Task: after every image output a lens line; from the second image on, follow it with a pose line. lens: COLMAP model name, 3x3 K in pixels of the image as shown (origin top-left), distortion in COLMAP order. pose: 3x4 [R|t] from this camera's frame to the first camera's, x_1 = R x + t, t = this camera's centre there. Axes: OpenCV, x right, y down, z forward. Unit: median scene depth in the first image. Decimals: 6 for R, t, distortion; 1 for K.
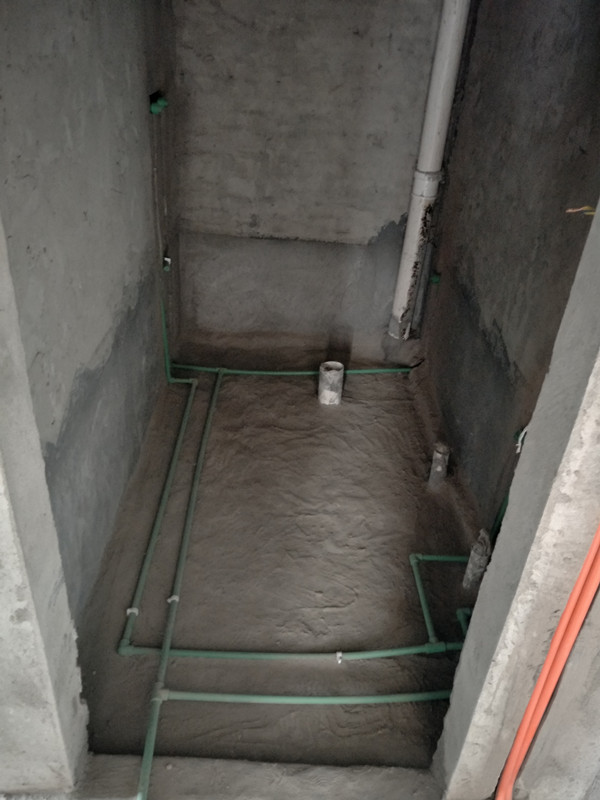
lens RADIAL K [[622.1, 0, 300.0], [0, 622.1, 400.0], [0, 0, 1]] dist [0.003756, -0.000219]
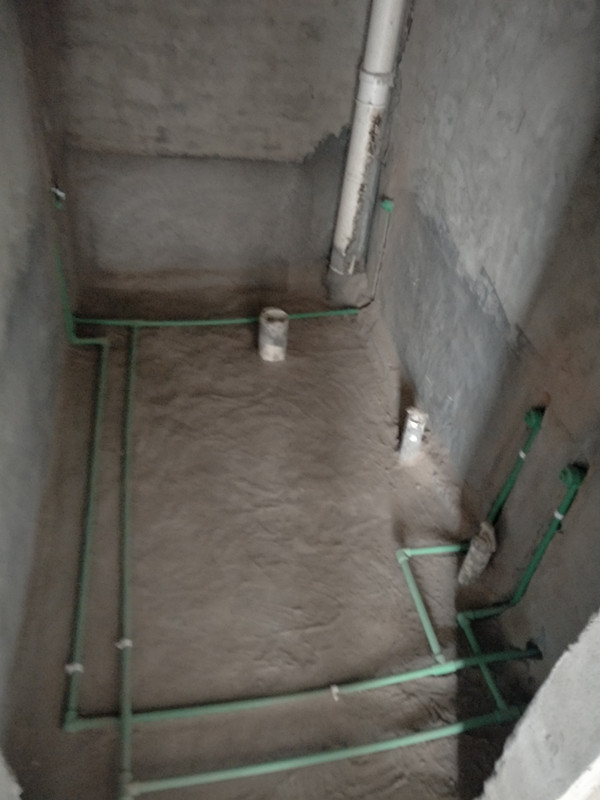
lens RADIAL K [[637.0, 0, 300.0], [0, 637.0, 400.0], [0, 0, 1]] dist [-0.065618, 0.118404]
pose [[0.985468, -0.075657, 0.152081, -0.055227], [0.052178, 0.986873, 0.152840, -0.074755], [-0.161648, -0.142684, 0.976479, 0.144364]]
